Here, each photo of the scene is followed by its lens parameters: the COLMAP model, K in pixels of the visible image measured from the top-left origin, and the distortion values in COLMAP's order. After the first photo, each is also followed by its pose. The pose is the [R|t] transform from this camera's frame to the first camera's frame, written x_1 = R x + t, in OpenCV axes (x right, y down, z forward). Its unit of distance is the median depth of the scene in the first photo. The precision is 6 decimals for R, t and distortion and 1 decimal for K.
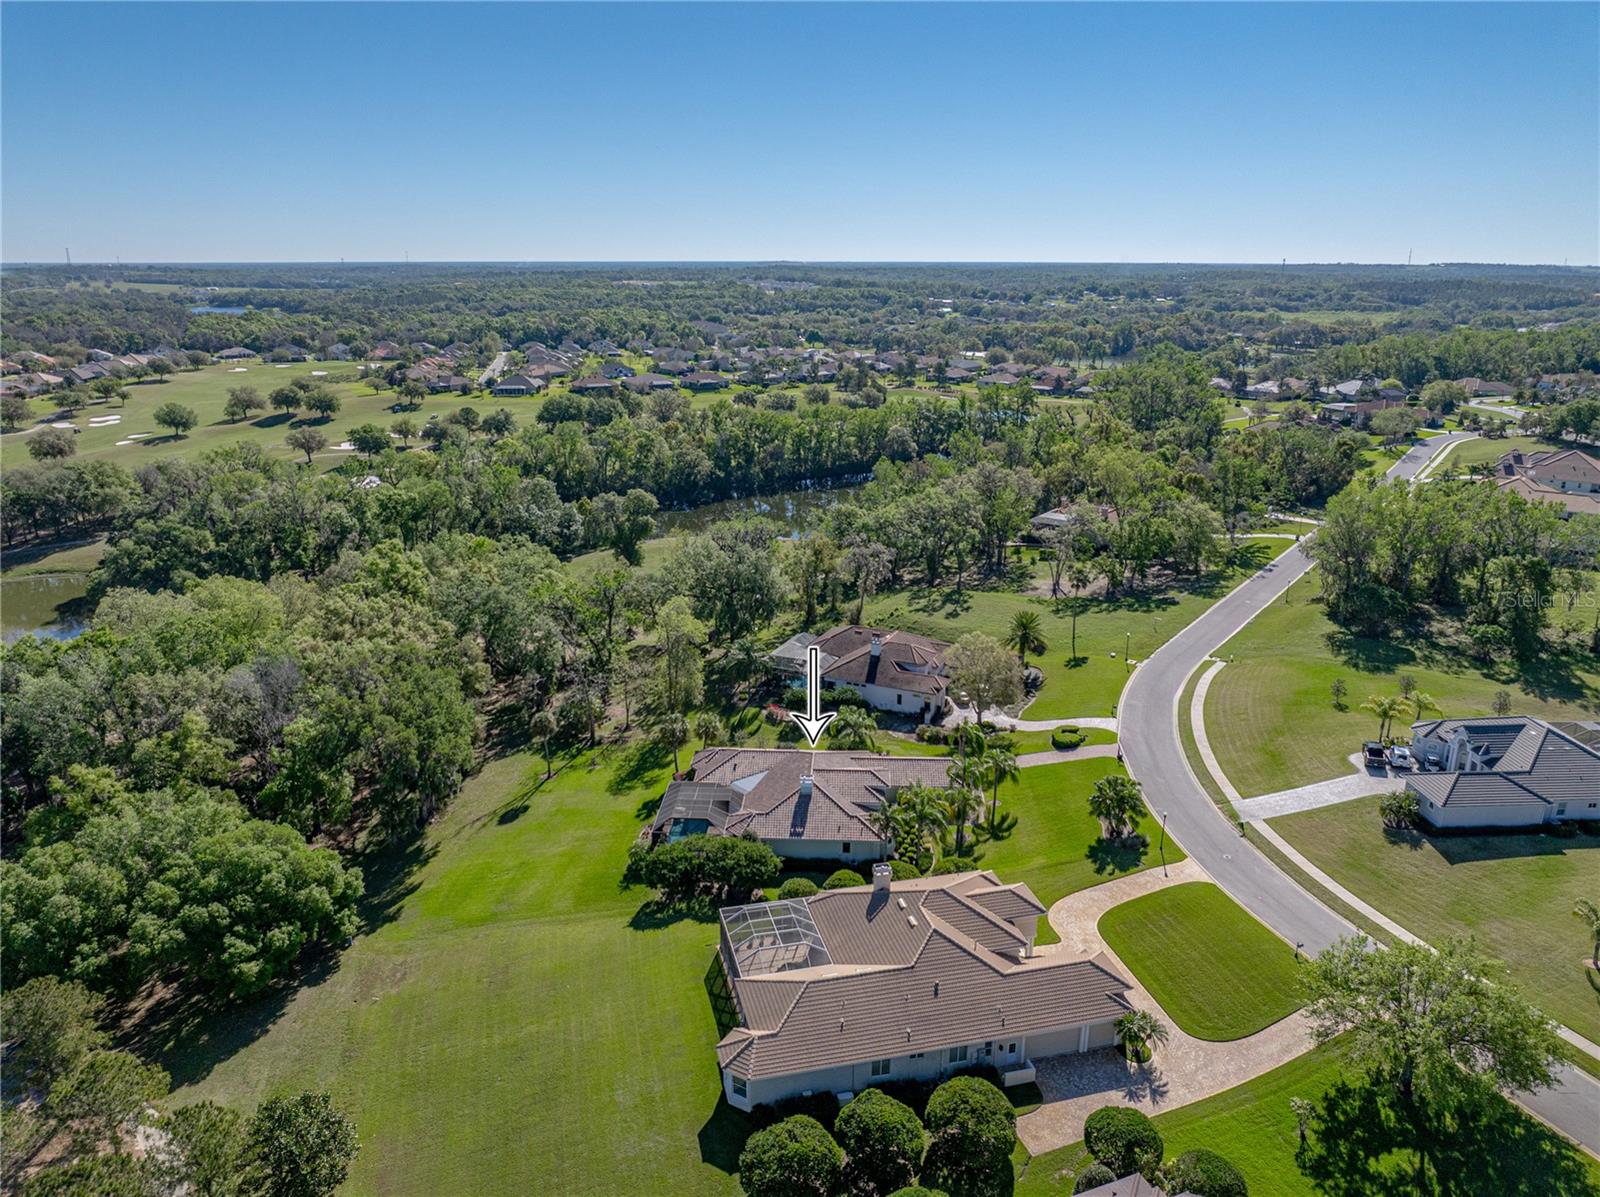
lens RADIAL K [[1116.8, 0, 800.0], [0, 1116.8, 598.5], [0, 0, 1]] dist [-0.028138, 0.020562]
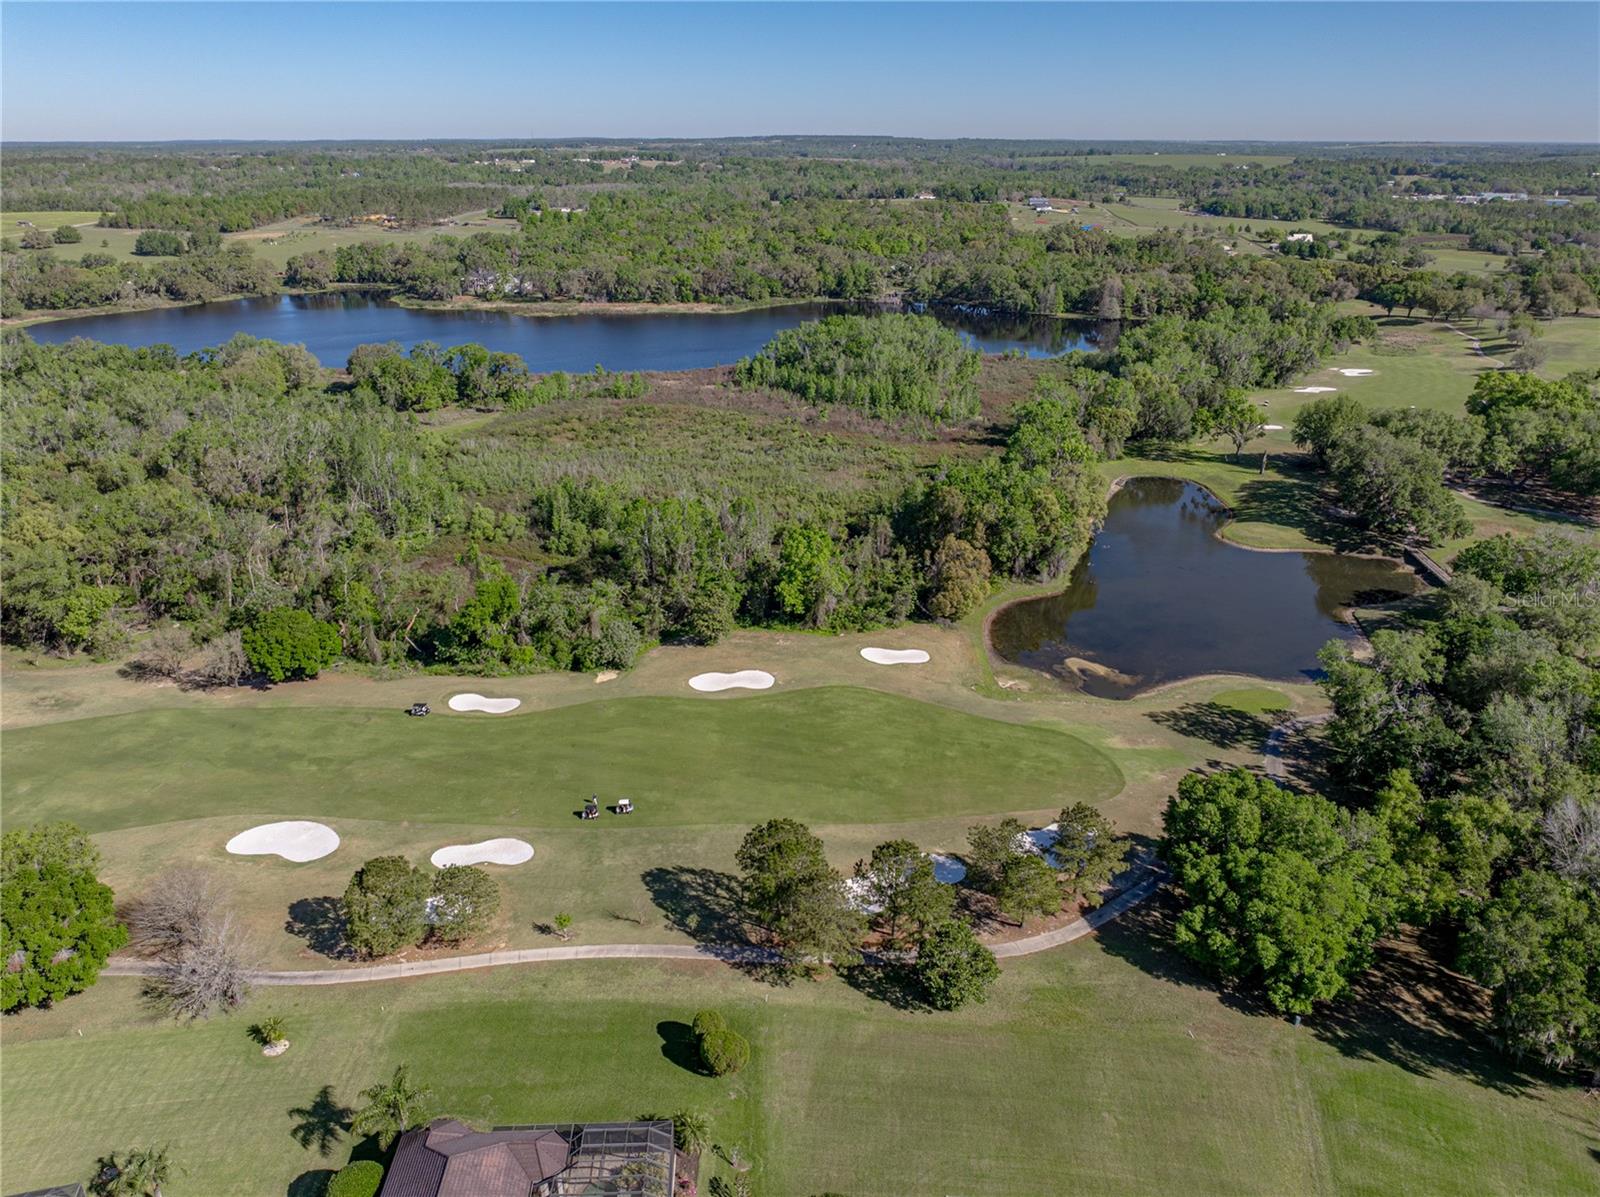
lens RADIAL K [[1137.1, 0, 800.0], [0, 1137.1, 598.5], [0, 0, 1]] dist [-0.020991, 0.008163]
pose [[-0.336861, 0.357370, -0.871098, 0.203712], [-0.269521, 0.849856, 0.452882, -0.146190], [0.902155, 0.387338, -0.189965, 0.254074]]
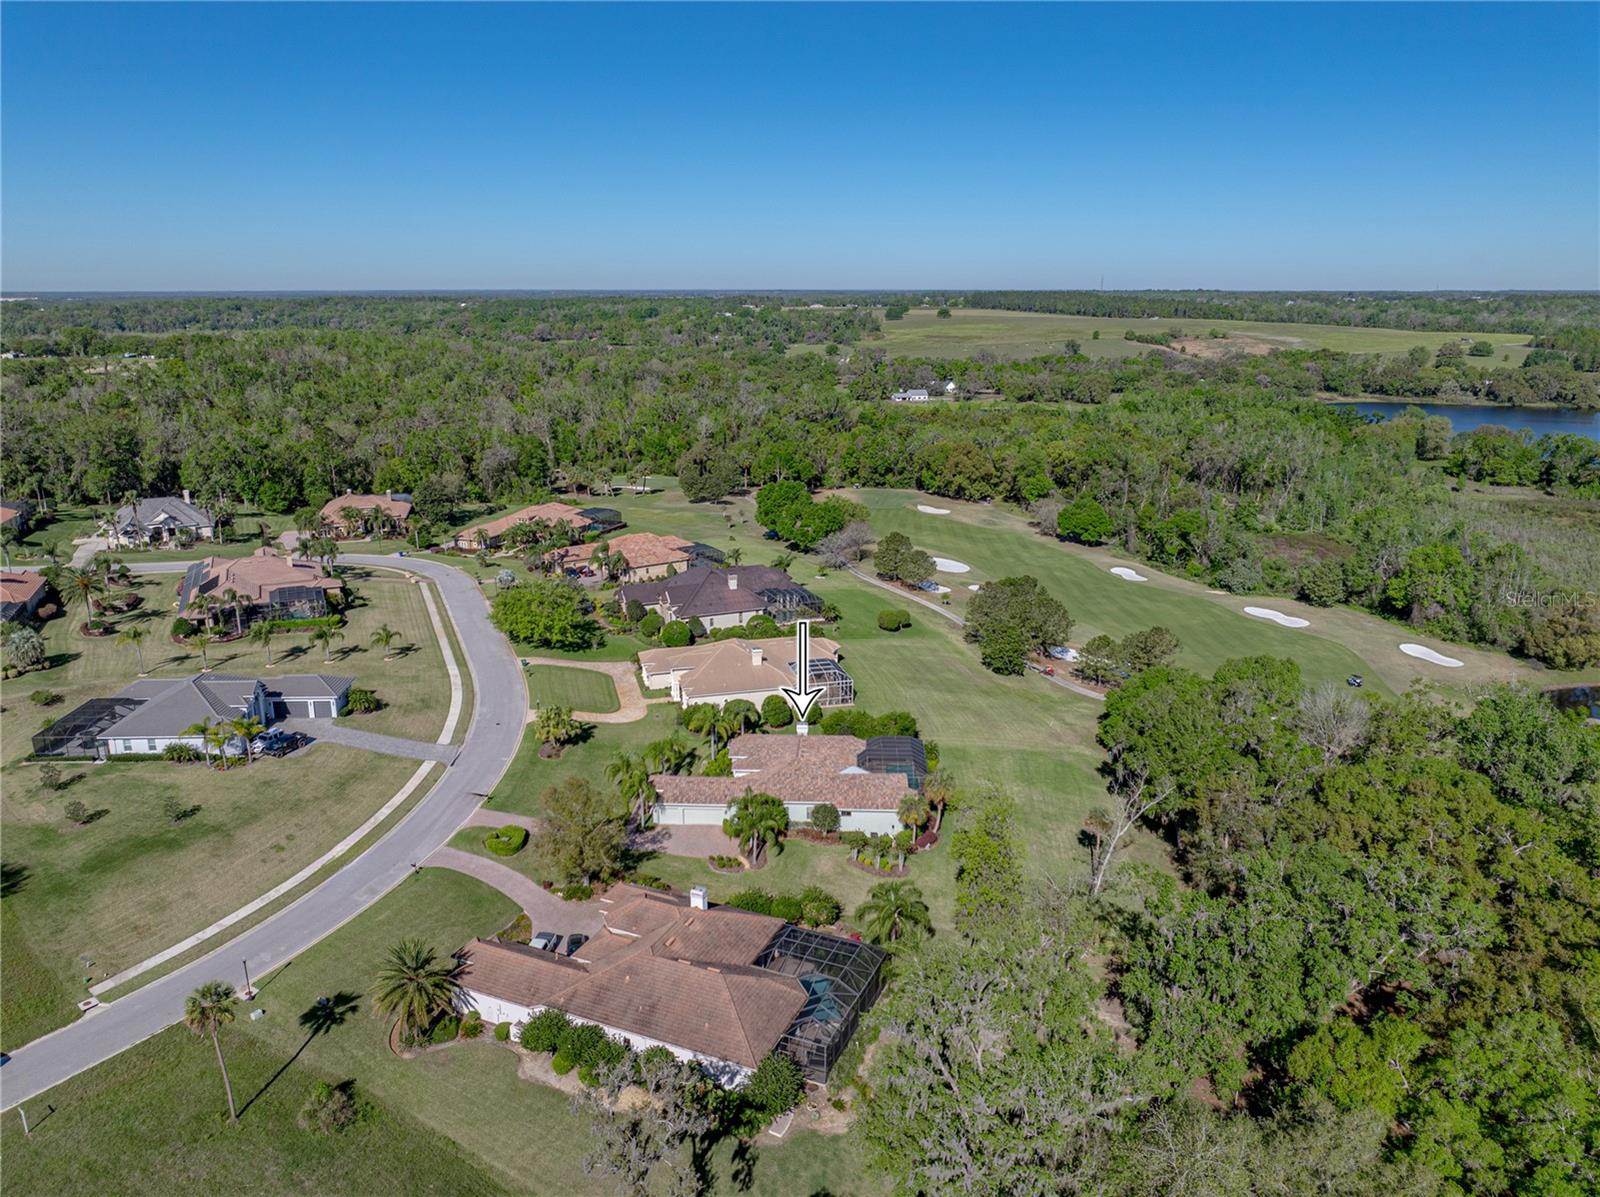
lens RADIAL K [[1116.8, 0, 800.0], [0, 1116.8, 598.5], [0, 0, 1]] dist [-0.028138, 0.020562]
pose [[-0.999852, 0.006185, -0.016059, 0.014060], [-0.003399, 0.843828, 0.536603, -0.261341], [0.016870, 0.536578, -0.843682, 0.845952]]
